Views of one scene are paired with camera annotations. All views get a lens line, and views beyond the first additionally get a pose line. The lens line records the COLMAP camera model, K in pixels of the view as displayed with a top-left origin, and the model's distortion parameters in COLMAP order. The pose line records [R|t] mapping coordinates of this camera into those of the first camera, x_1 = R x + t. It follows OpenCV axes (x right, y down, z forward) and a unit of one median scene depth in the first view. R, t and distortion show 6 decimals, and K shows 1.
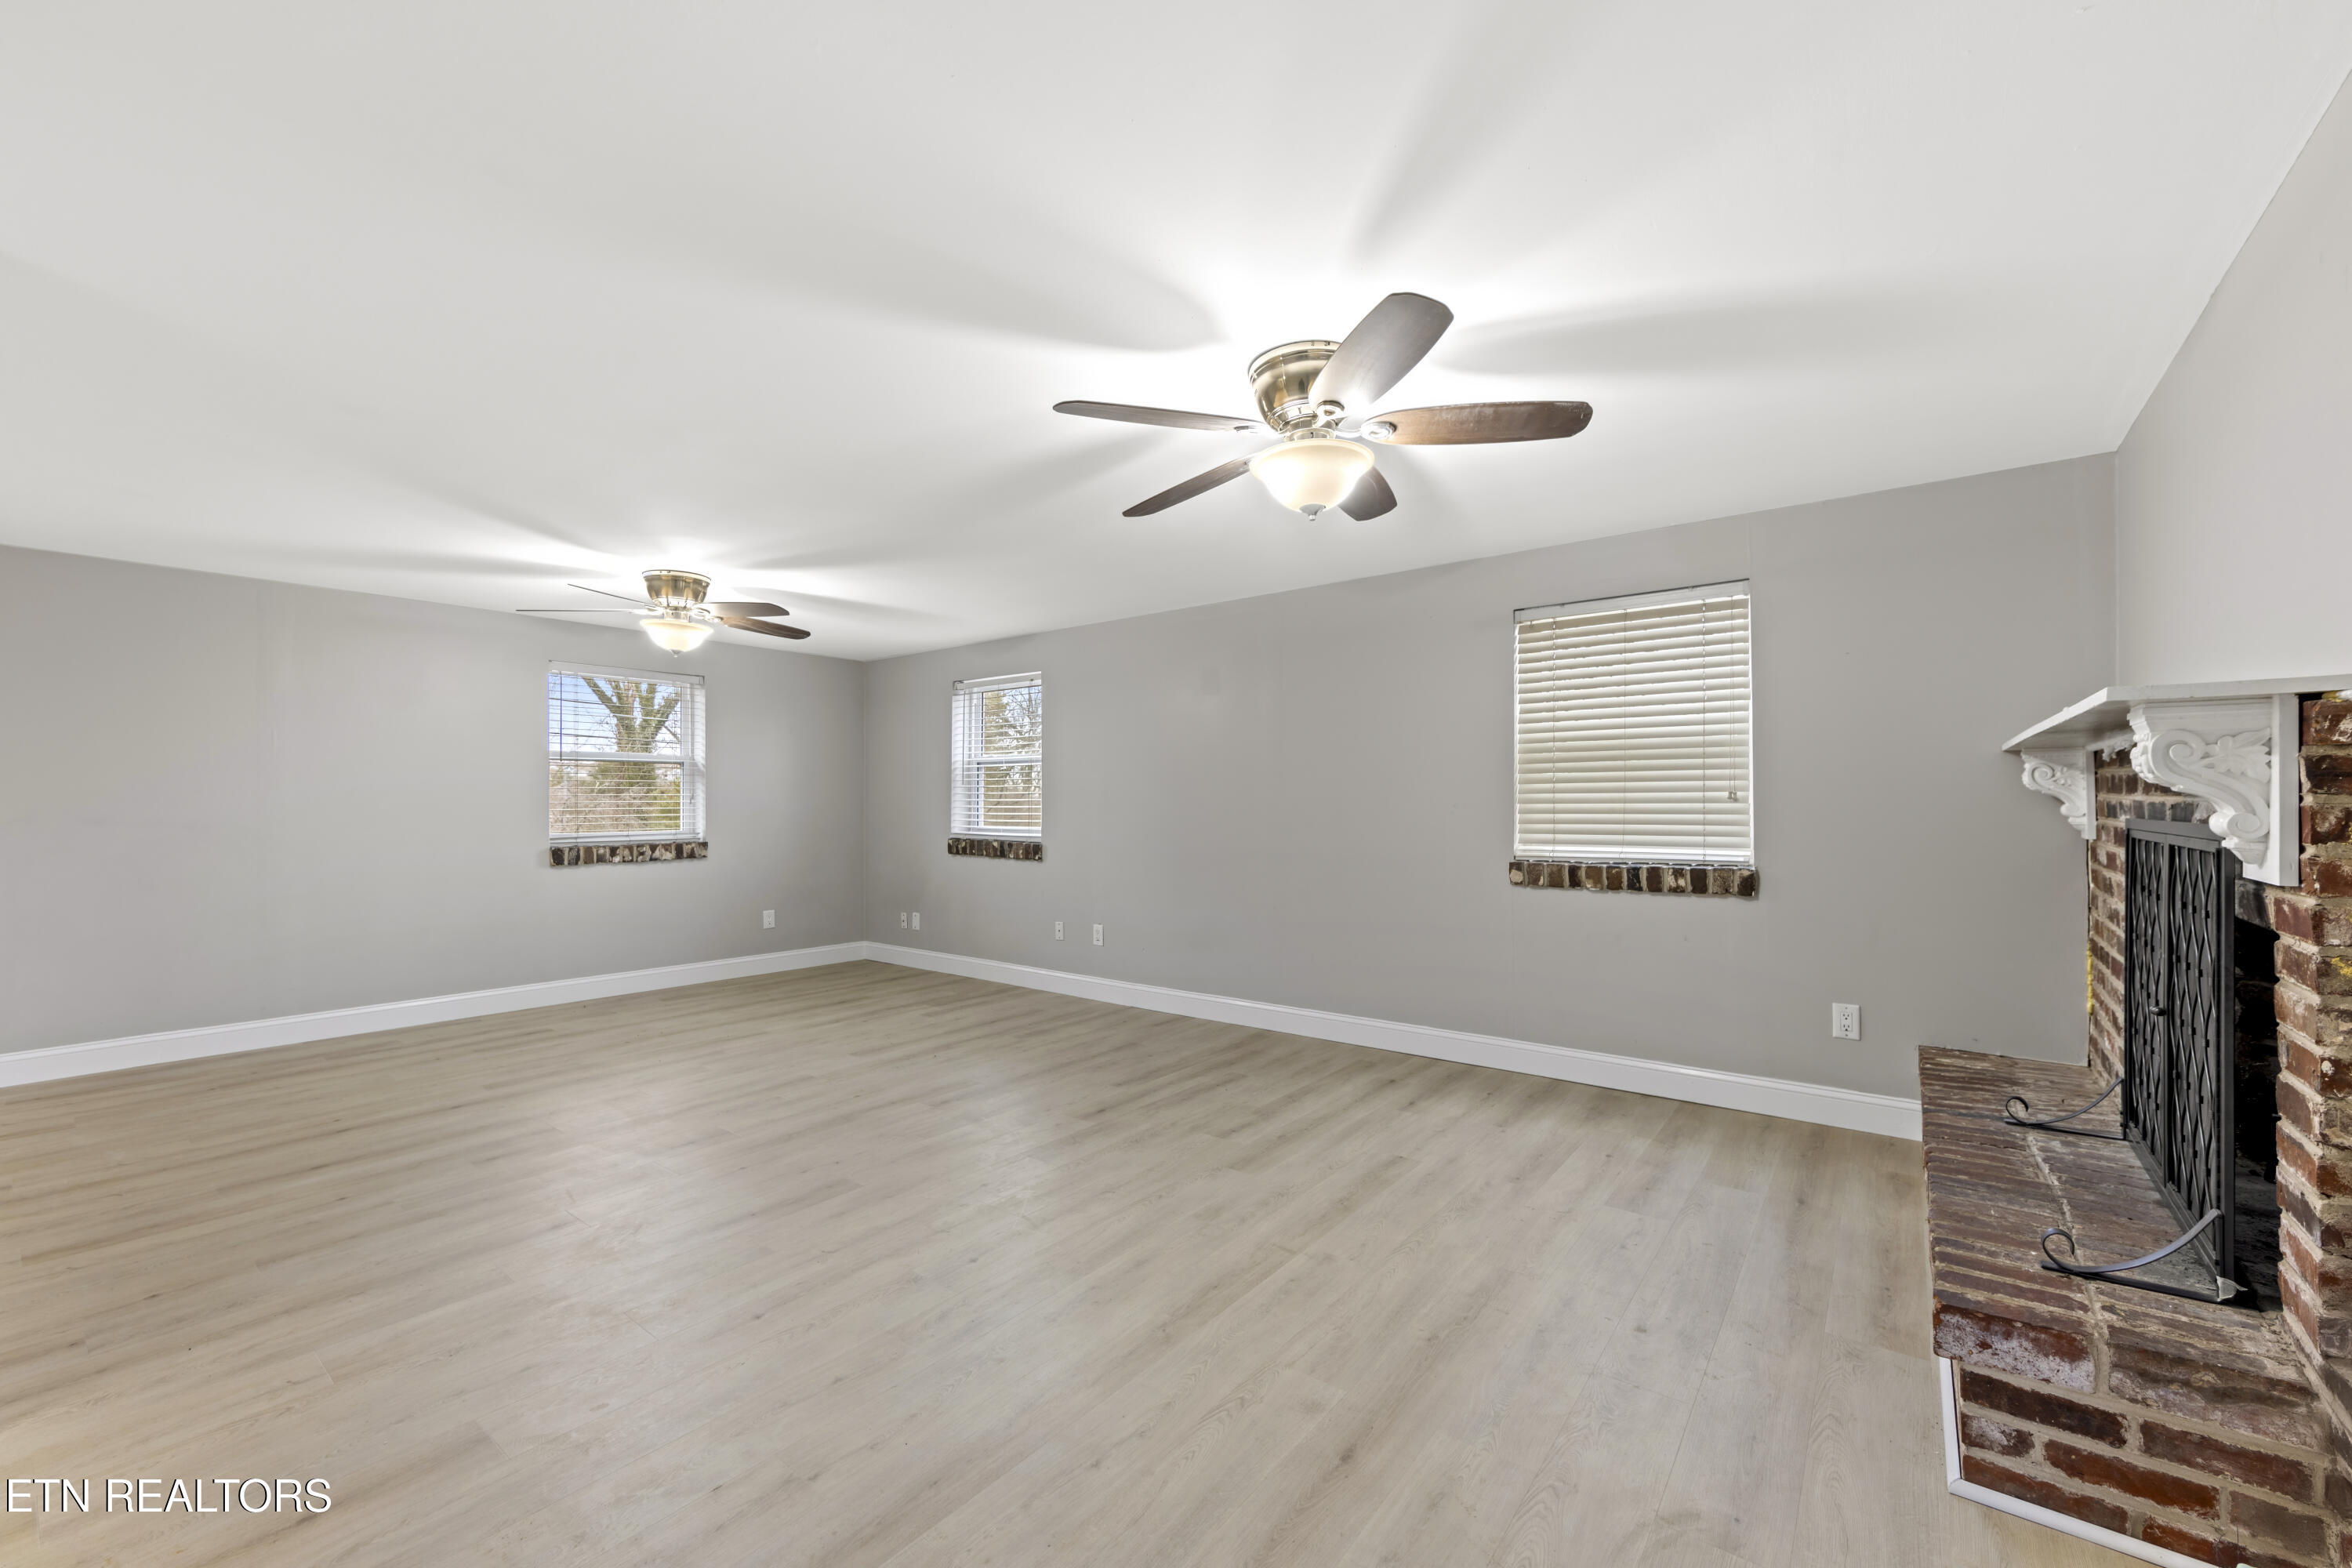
lens RADIAL K [[935.8, 0, 1182.2], [0, 935.8, 795.4], [0, 0, 1]] dist [-0.002224, -0.000437]
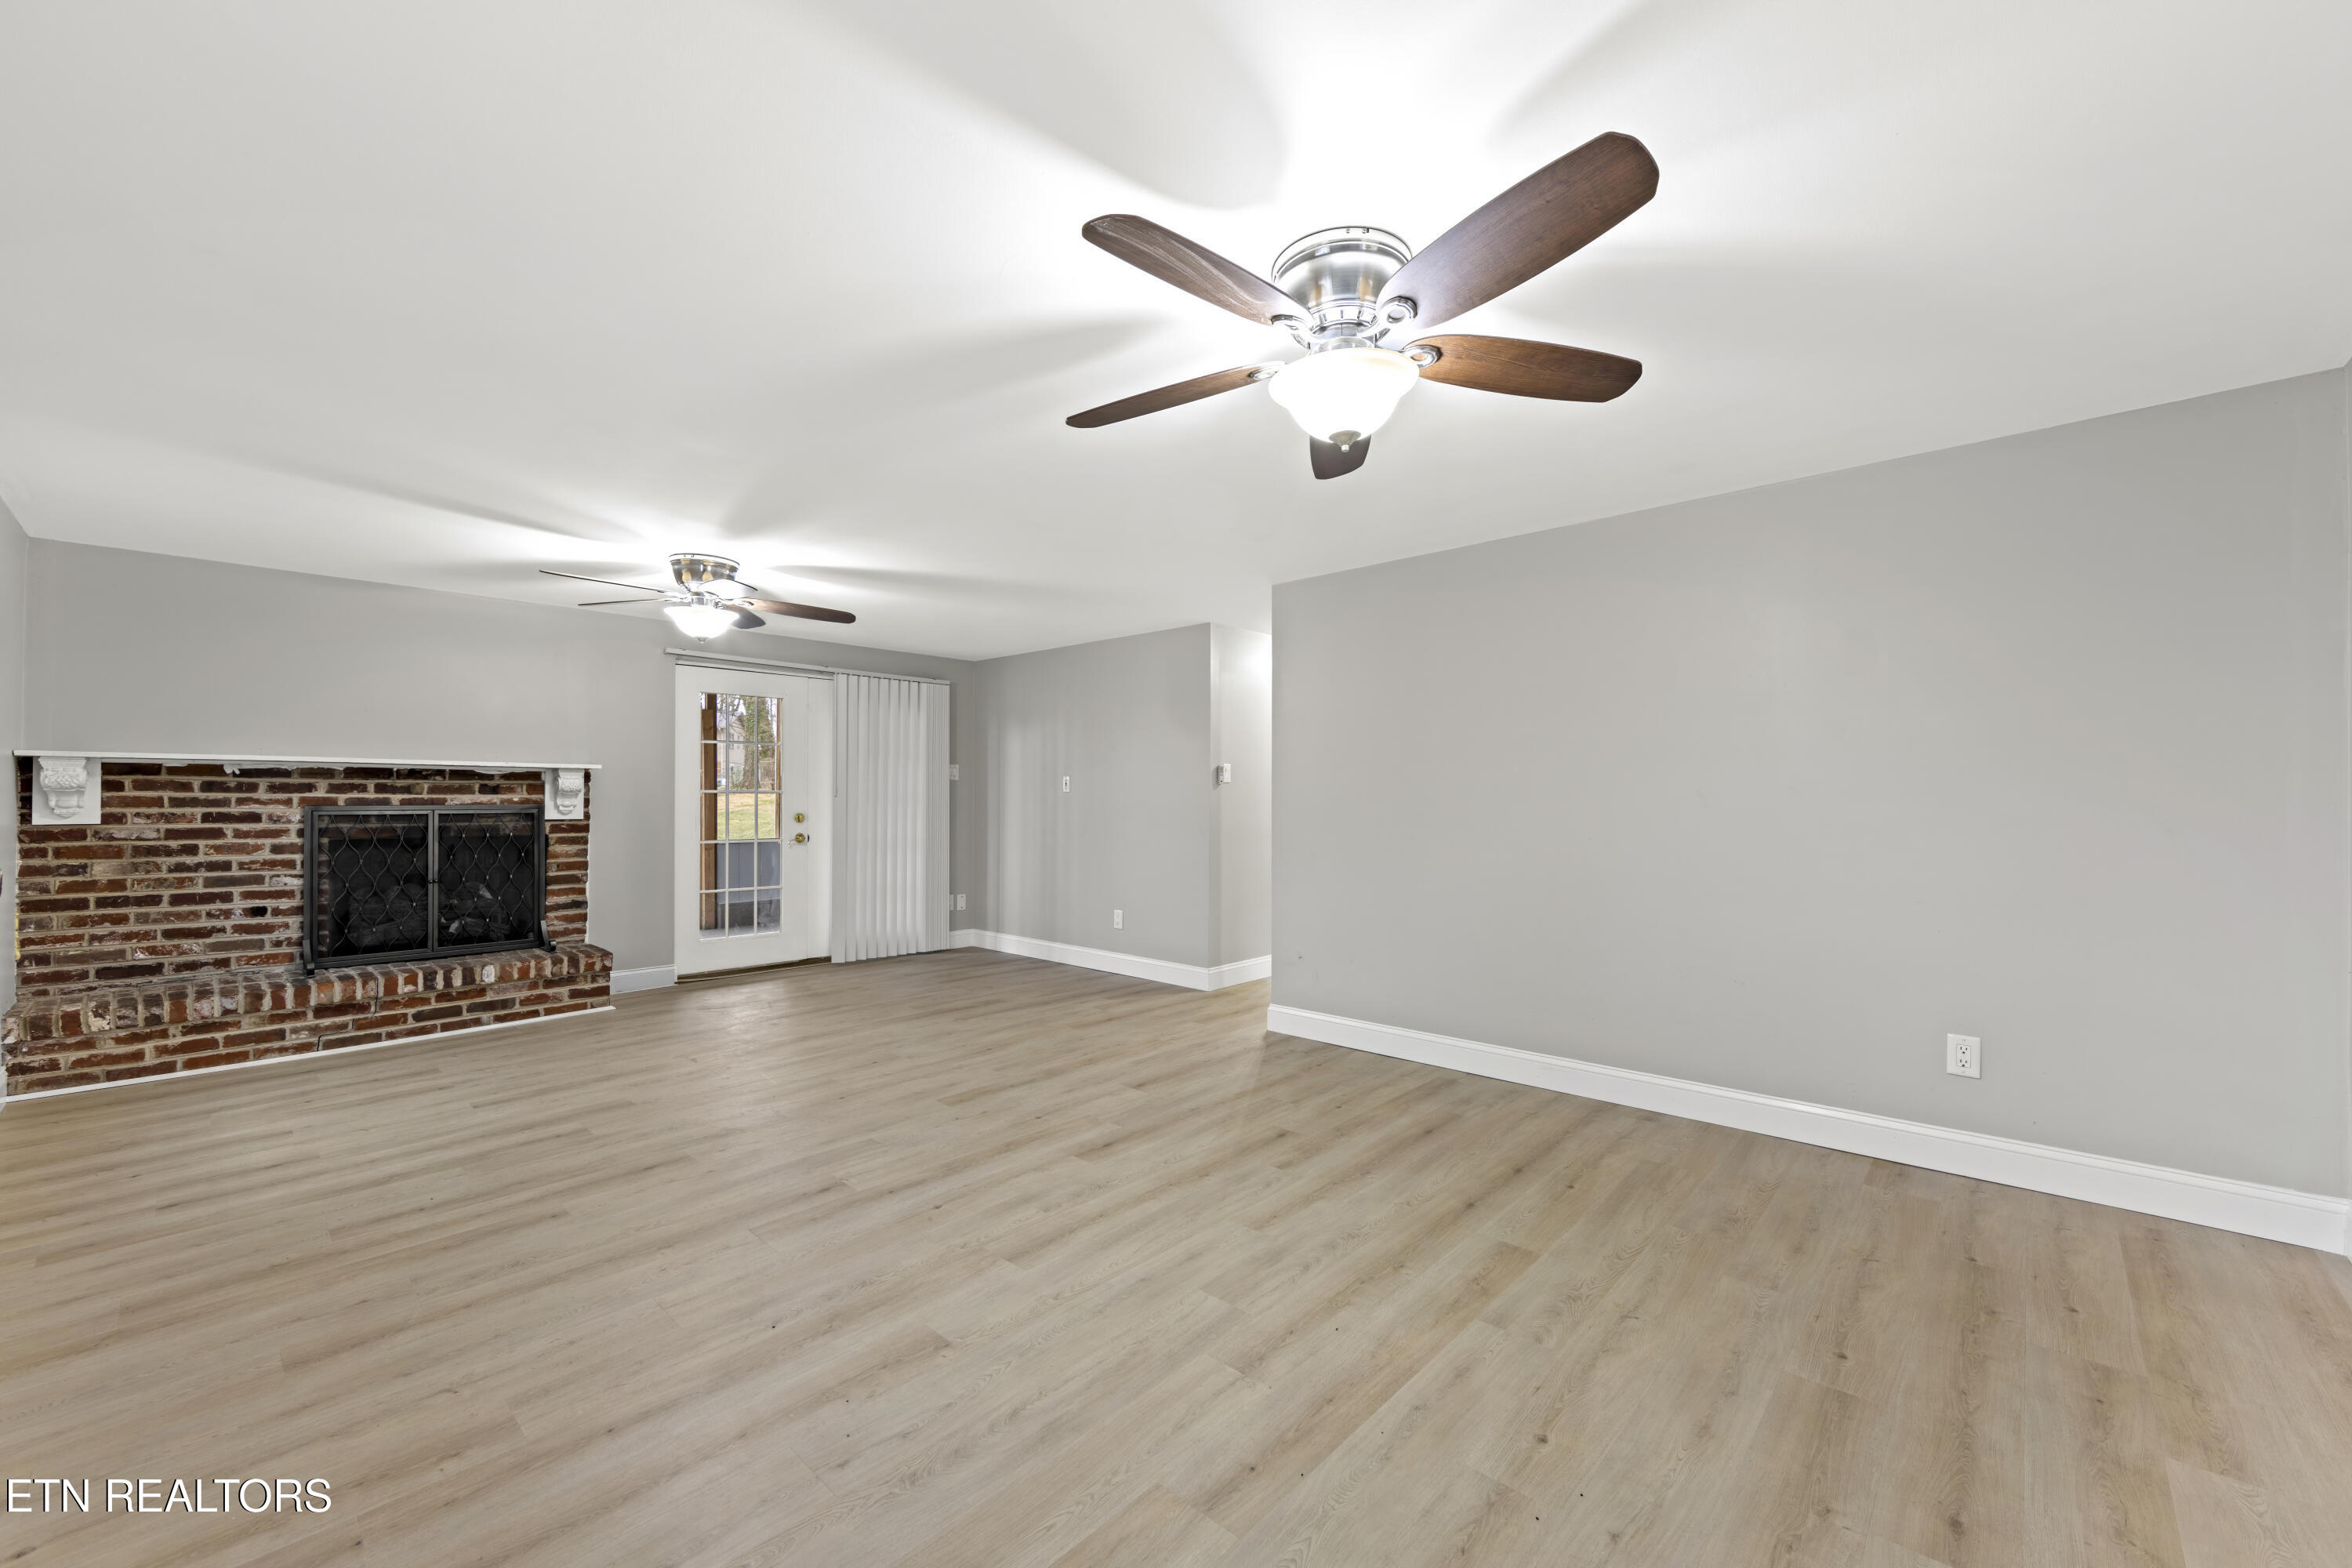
lens RADIAL K [[919.7, 0, 1185.1], [0, 919.7, 781.2], [0, 0, 1]] dist [-0.001794, -0.000306]
pose [[-0.996782, 0.004293, 0.080046, -0.618385], [0.002253, 0.999671, -0.025556, 0.017164], [-0.080129, -0.025293, -0.996464, 1.762473]]
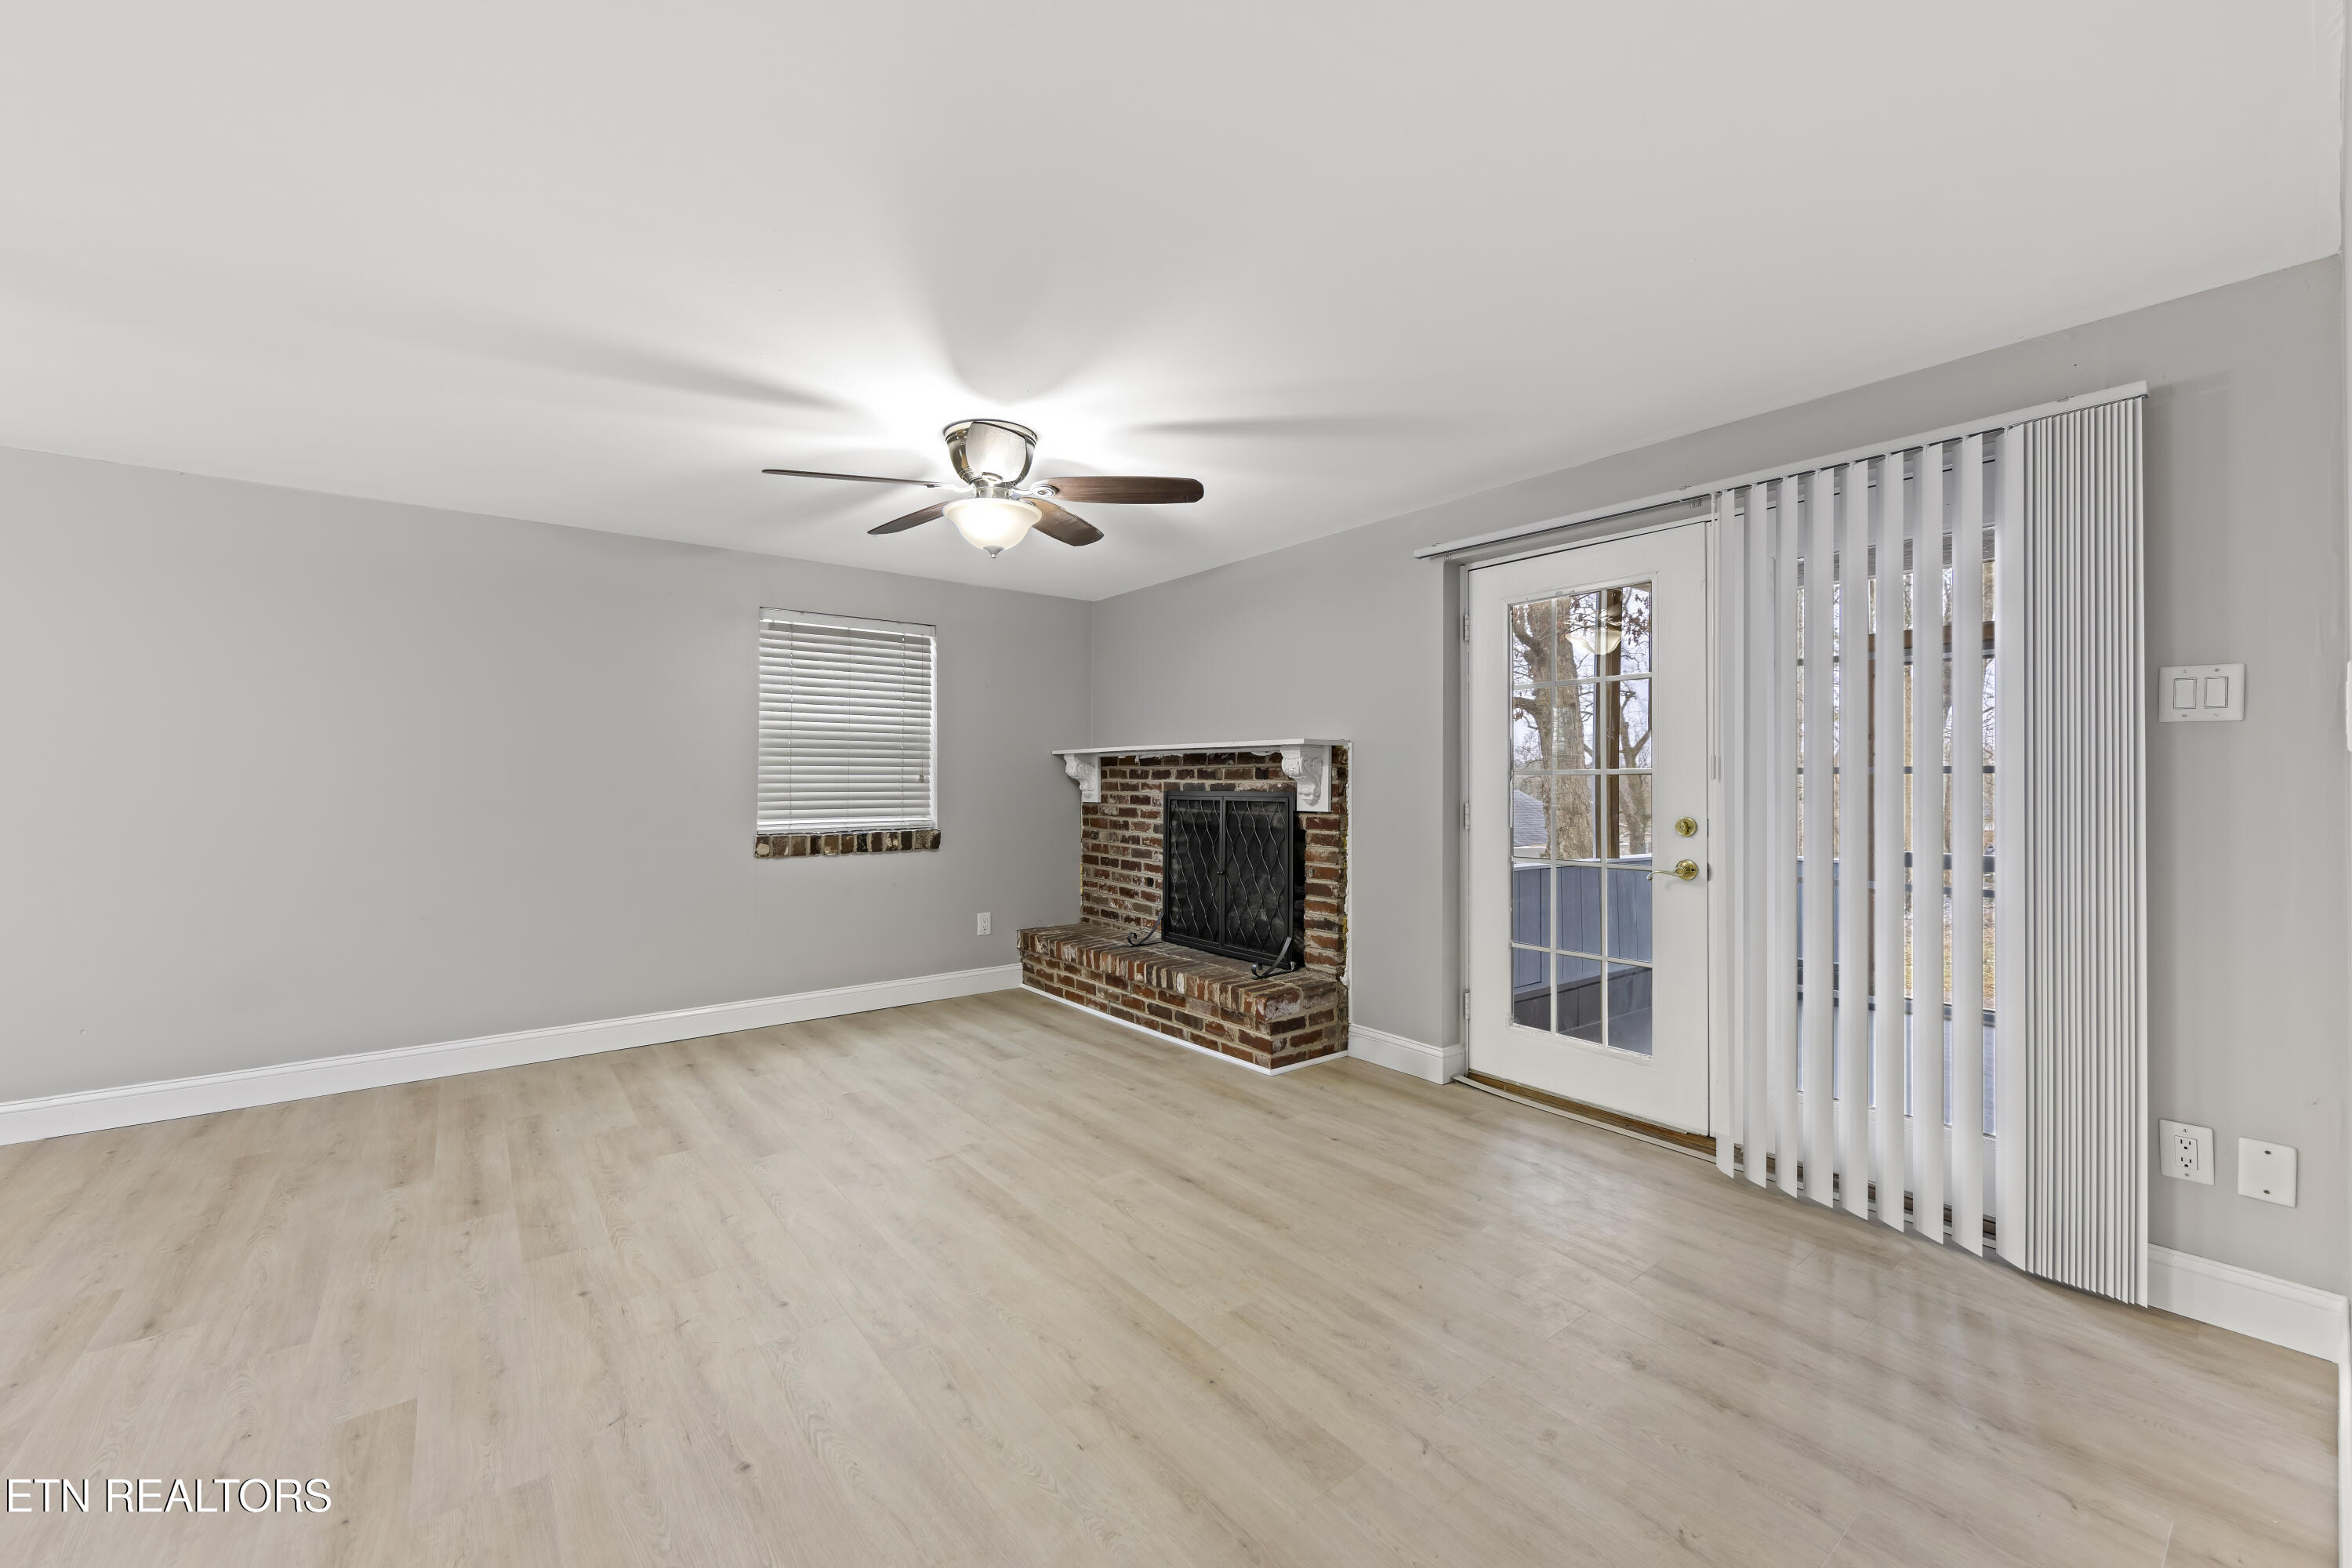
lens RADIAL K [[919.7, 0, 1185.1], [0, 919.7, 781.2], [0, 0, 1]] dist [-0.001794, -0.000306]
pose [[0.239388, 0.004046, 0.970916, -0.645667], [-0.008084, 0.999965, -0.002174, 0.005029], [-0.970890, -0.007328, 0.239412, 0.289069]]
